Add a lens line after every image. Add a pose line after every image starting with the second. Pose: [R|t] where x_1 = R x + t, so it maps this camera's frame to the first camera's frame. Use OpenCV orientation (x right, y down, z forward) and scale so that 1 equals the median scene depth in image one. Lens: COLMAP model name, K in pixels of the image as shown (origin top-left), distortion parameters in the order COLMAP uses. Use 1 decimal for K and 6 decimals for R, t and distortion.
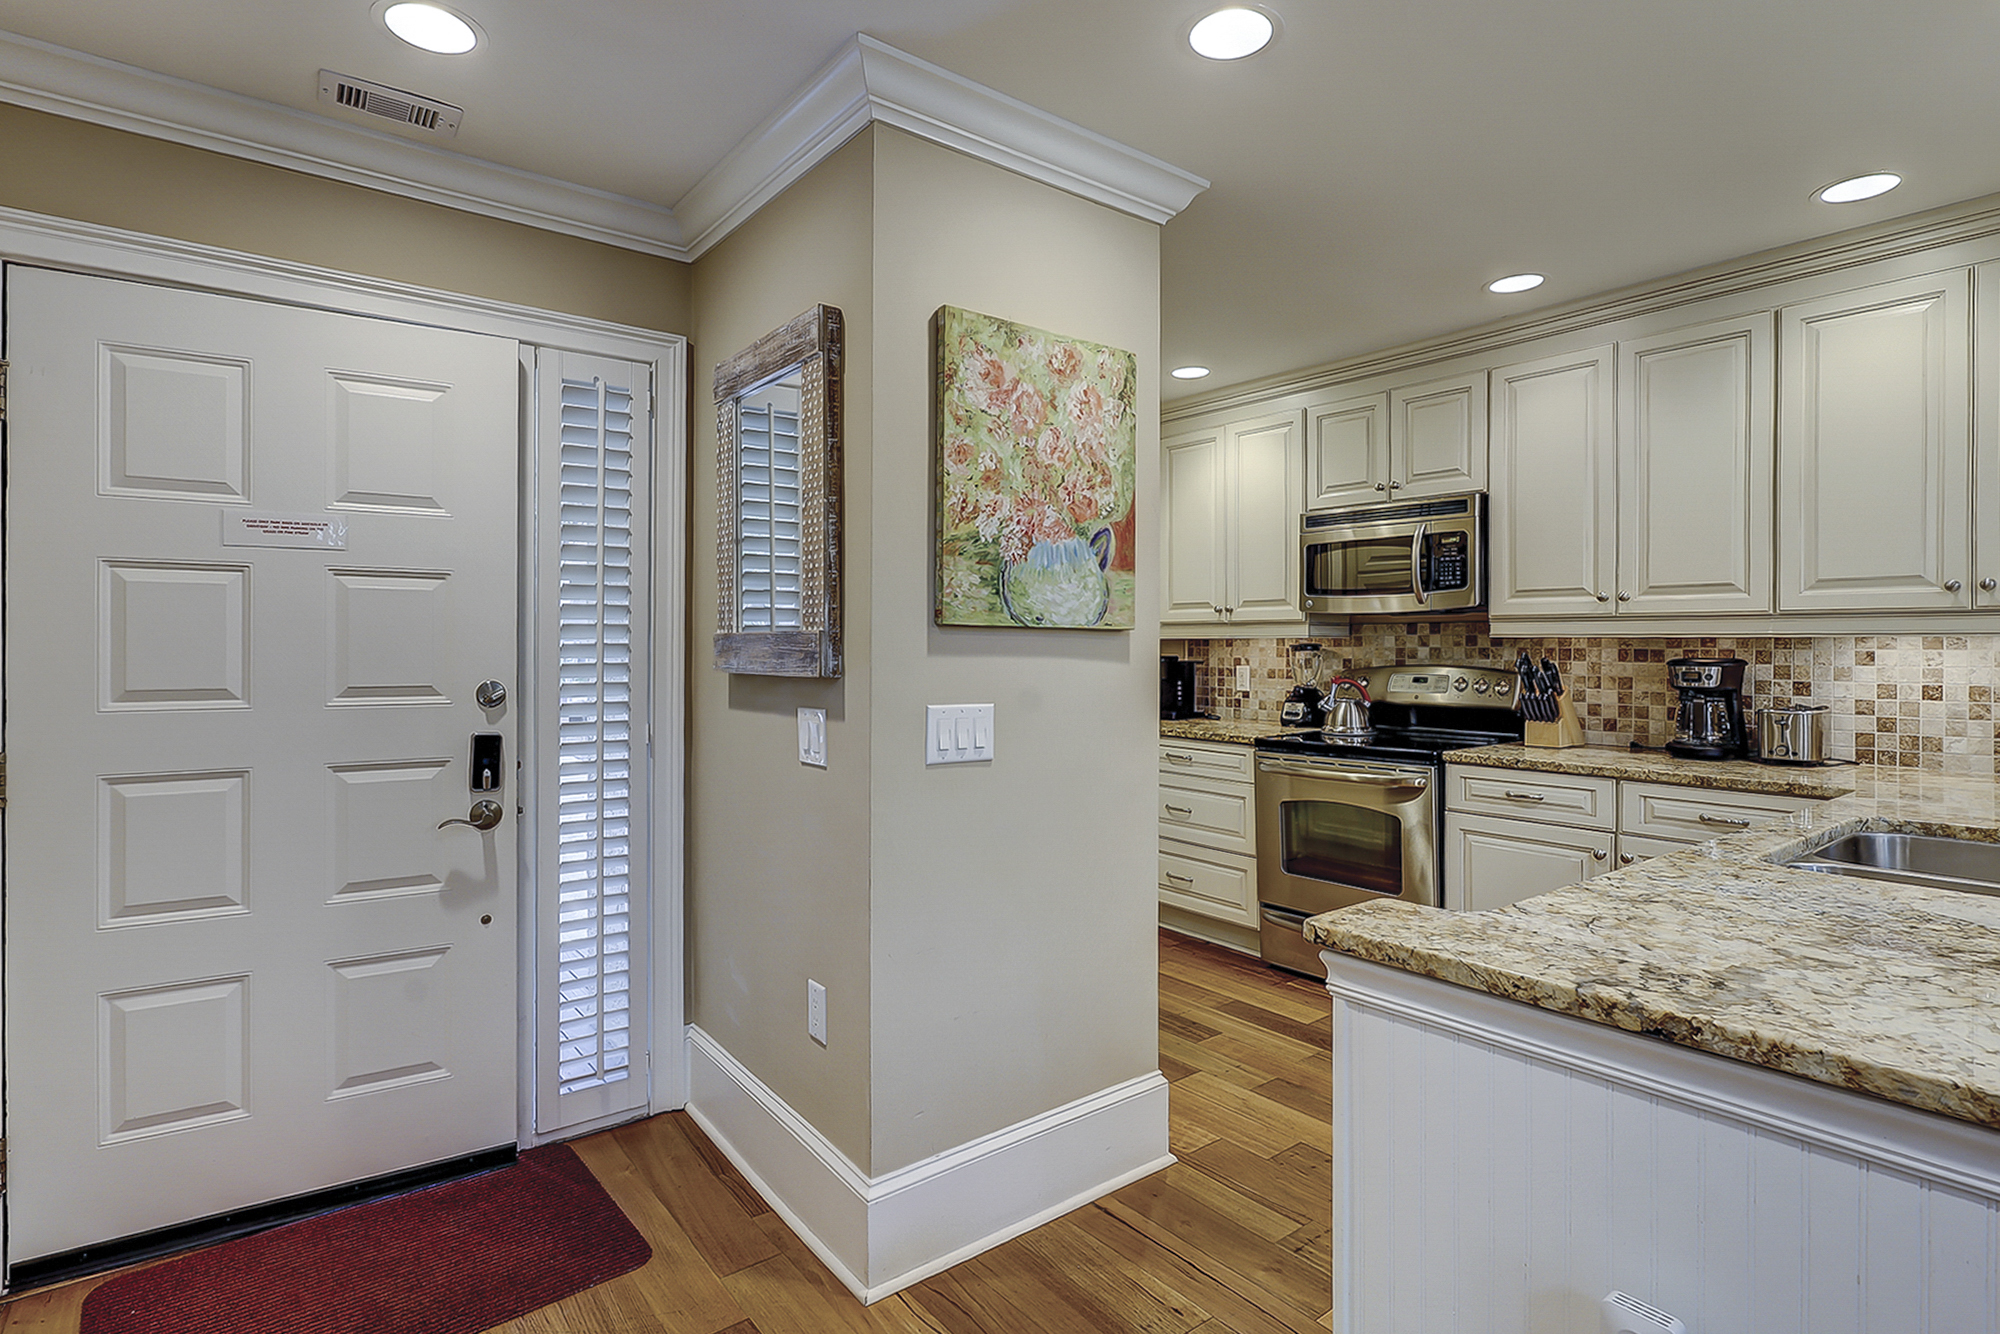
lens RADIAL K [[990.1, 0, 1013.1], [0, 990.1, 651.3], [0, 0, 1]] dist [-0.001253, 0.000421]
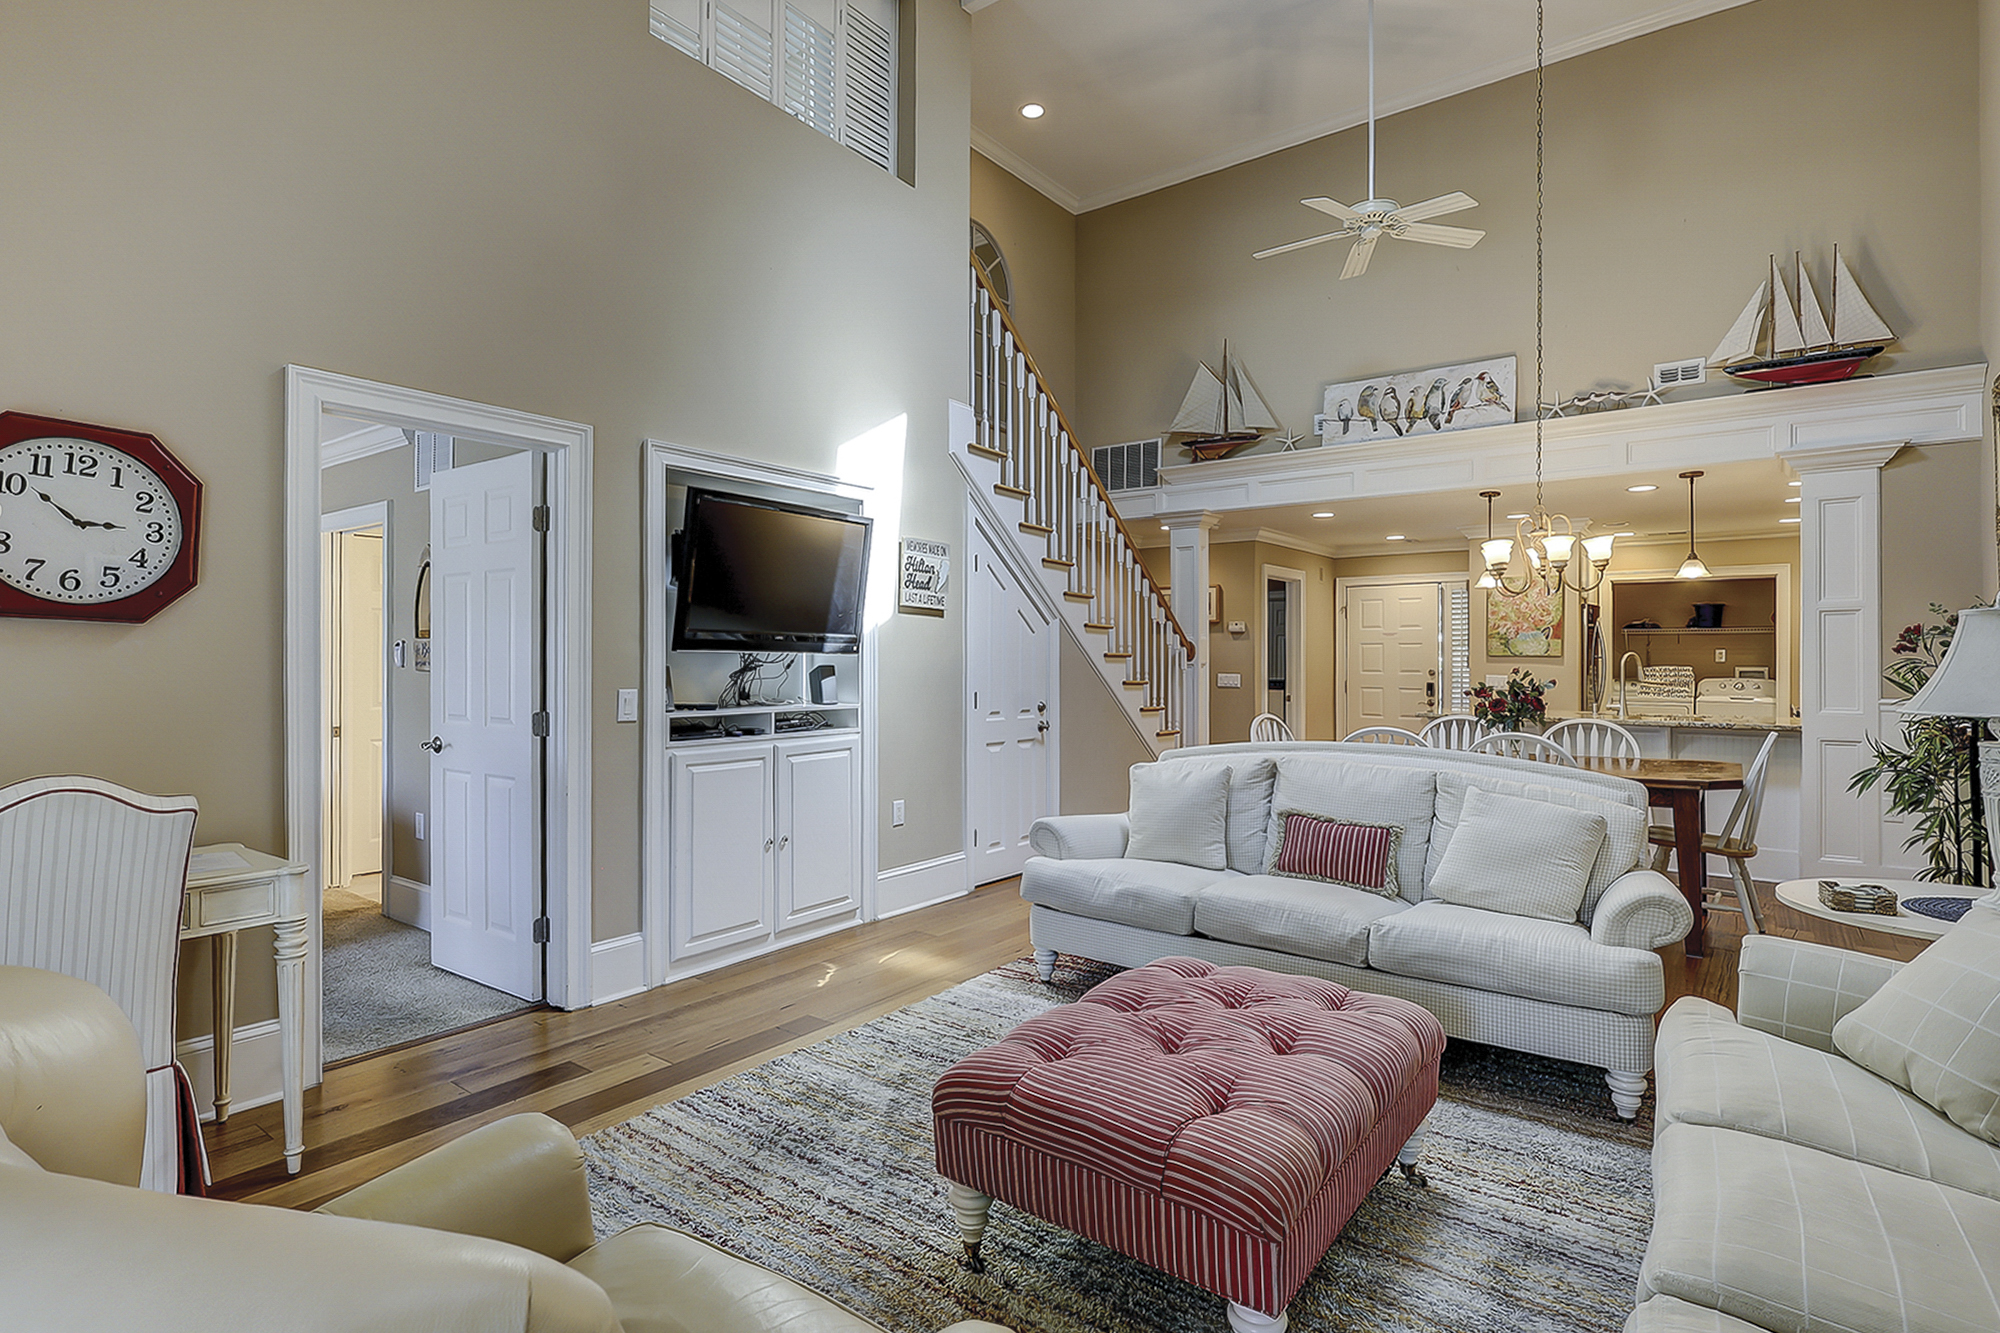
lens RADIAL K [[990.1, 0, 980.2], [0, 990.1, 650.6], [0, 0, 1]] dist [-0.001253, 0.000421]
pose [[0.243360, -0.007598, -0.969906, 2.962744], [-0.008654, 0.999913, -0.010004, 0.010532], [0.969897, 0.010829, 0.243273, -1.780481]]
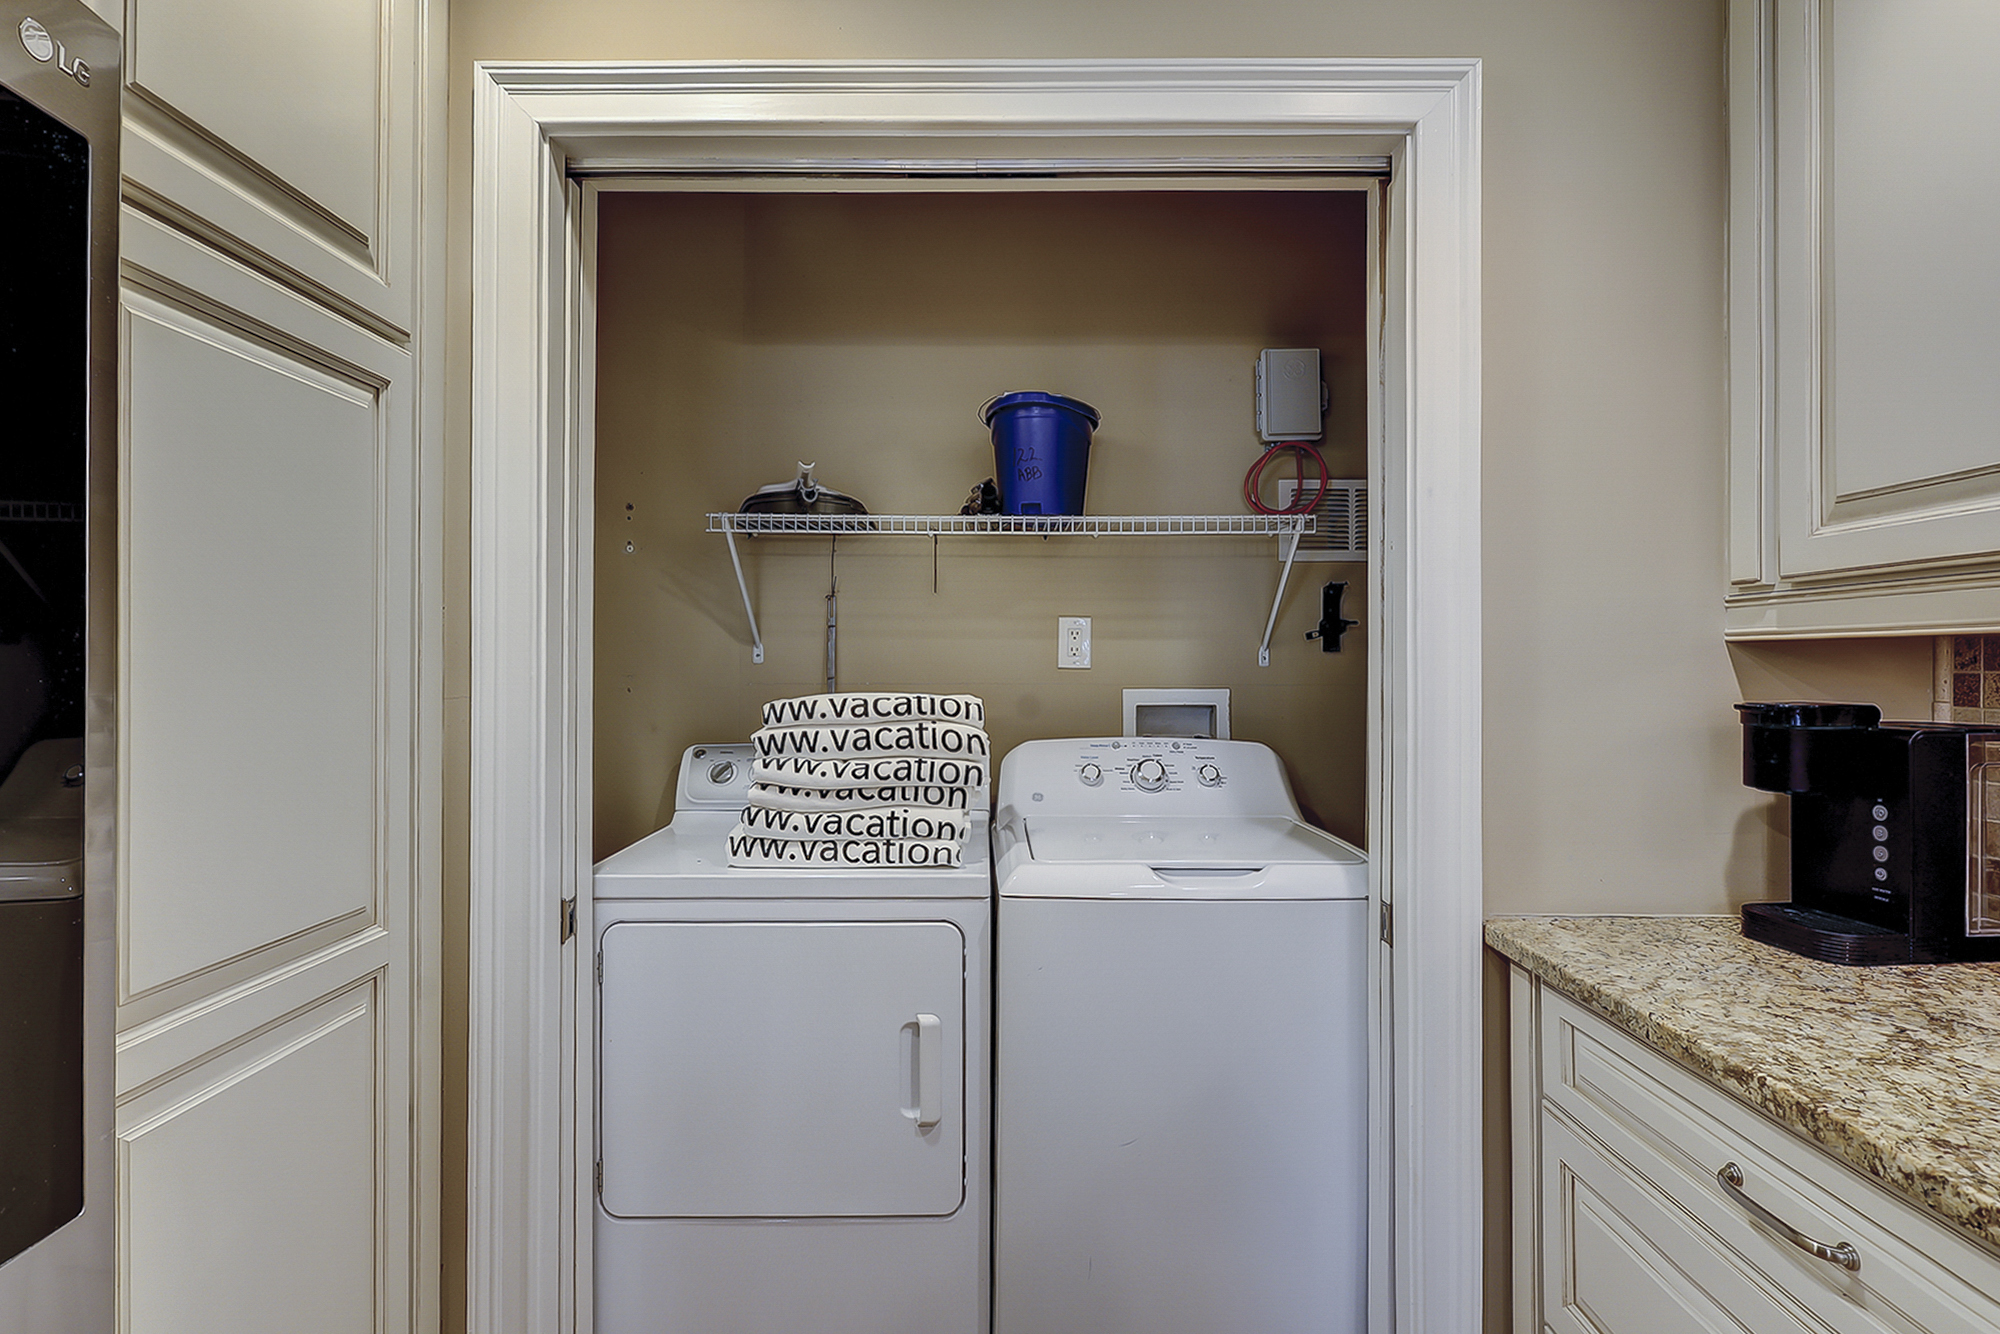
lens RADIAL K [[990.1, 0, 1016.4], [0, 990.1, 666.8], [0, 0, 1]] dist [-0.001253, 0.000421]
pose [[0.786759, 0.000527, -0.617260, 0.307231], [-0.004958, 0.999973, -0.005466, -0.005559], [0.617240, 0.007360, 0.786741, 1.364129]]
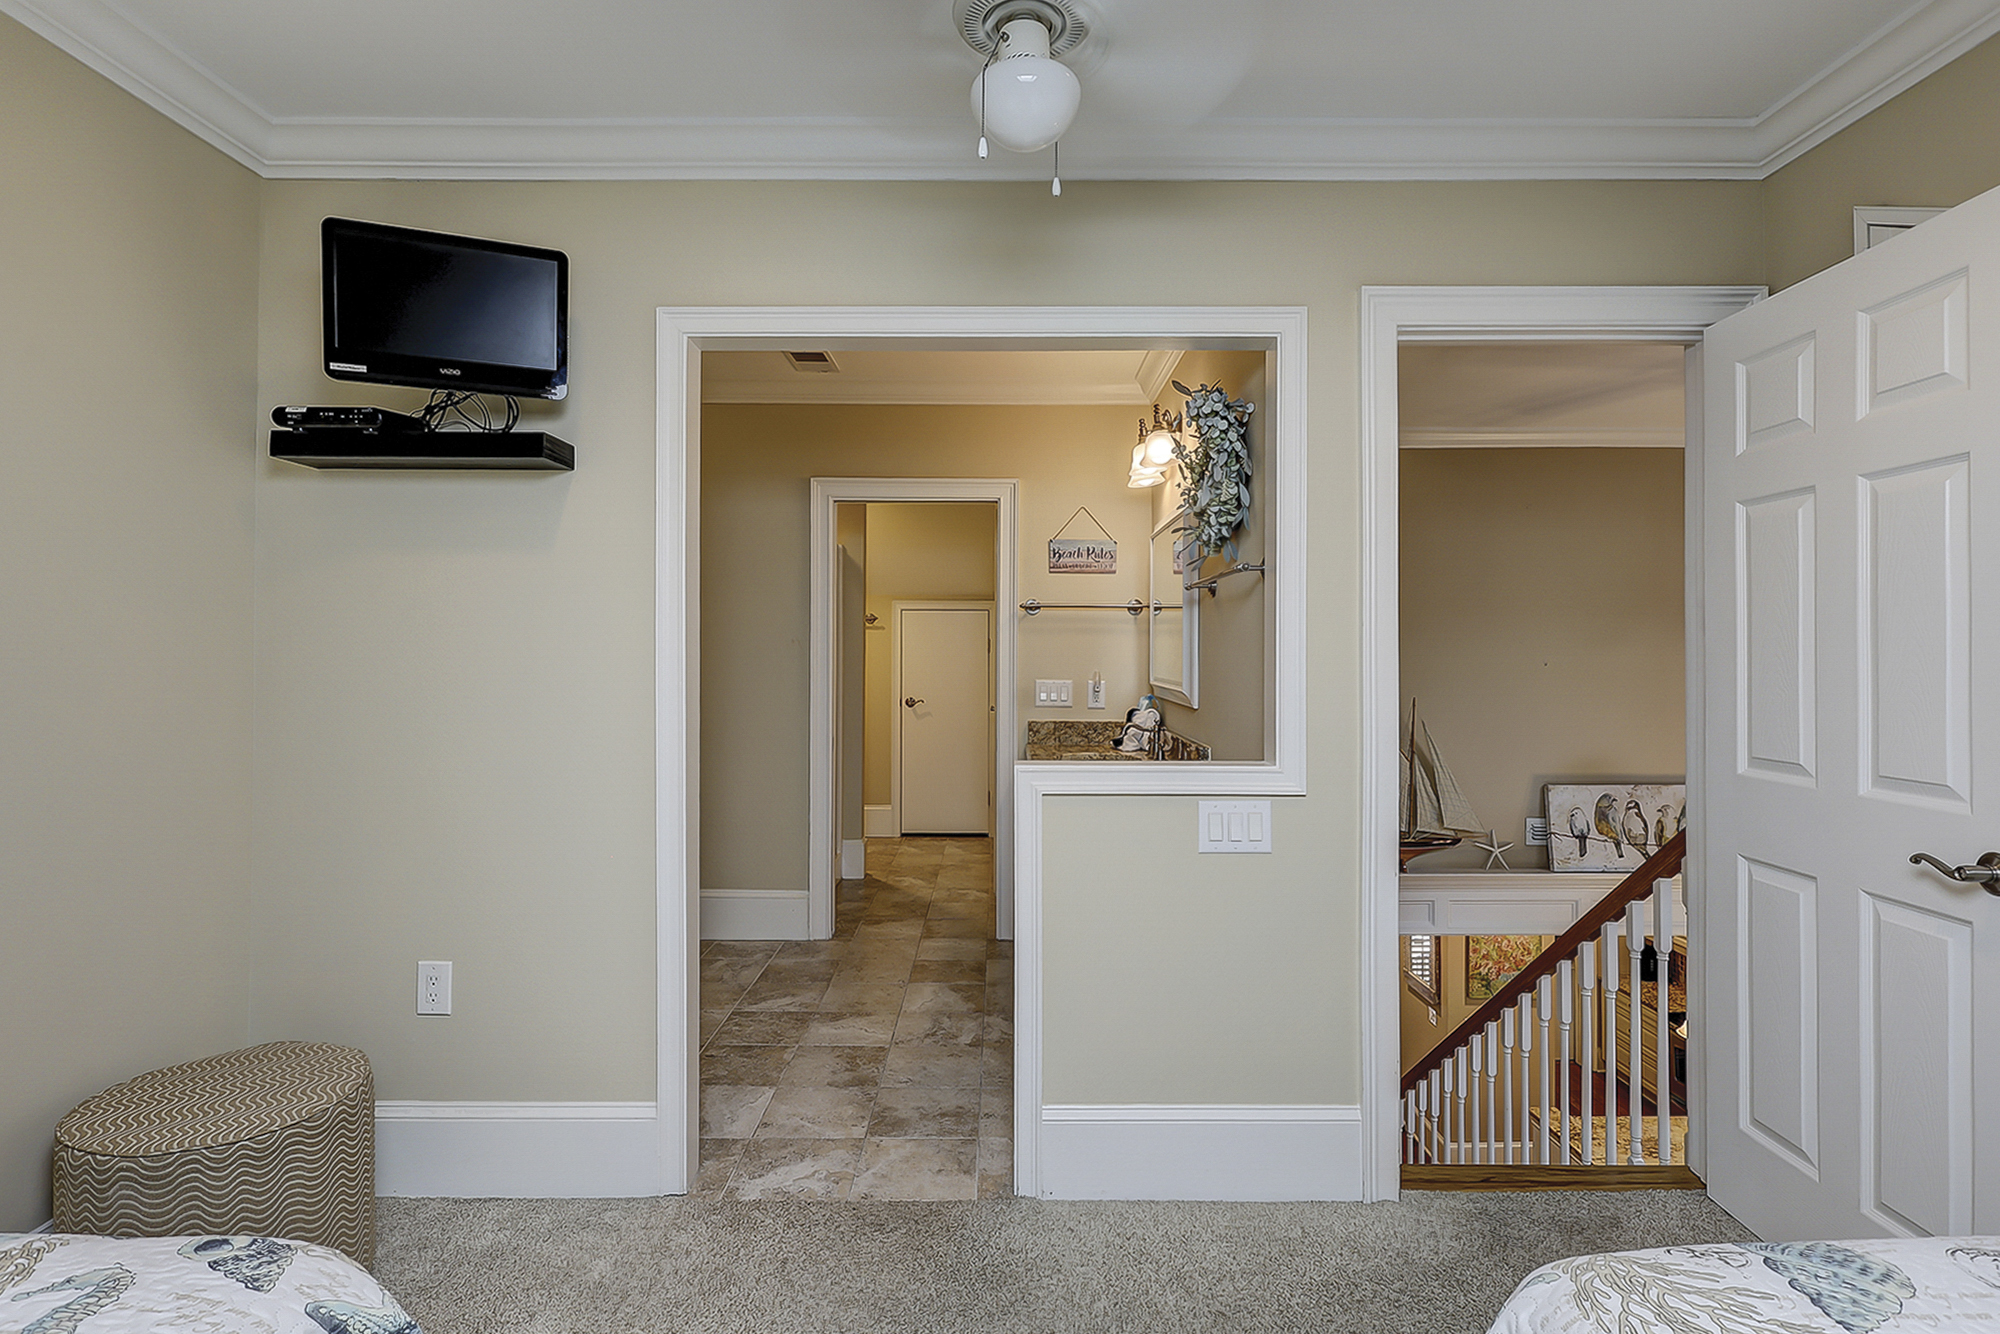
lens RADIAL K [[949.6, 0, 1011.0], [0, 949.6, 656.4], [0, 0, 1]] dist [-0.022953, -0.000313]
pose [[0.779257, -0.007894, -0.626655, 0.706418], [-0.003613, 0.999847, -0.017089, -1.078373], [0.626694, 0.015581, 0.779110, -2.473943]]
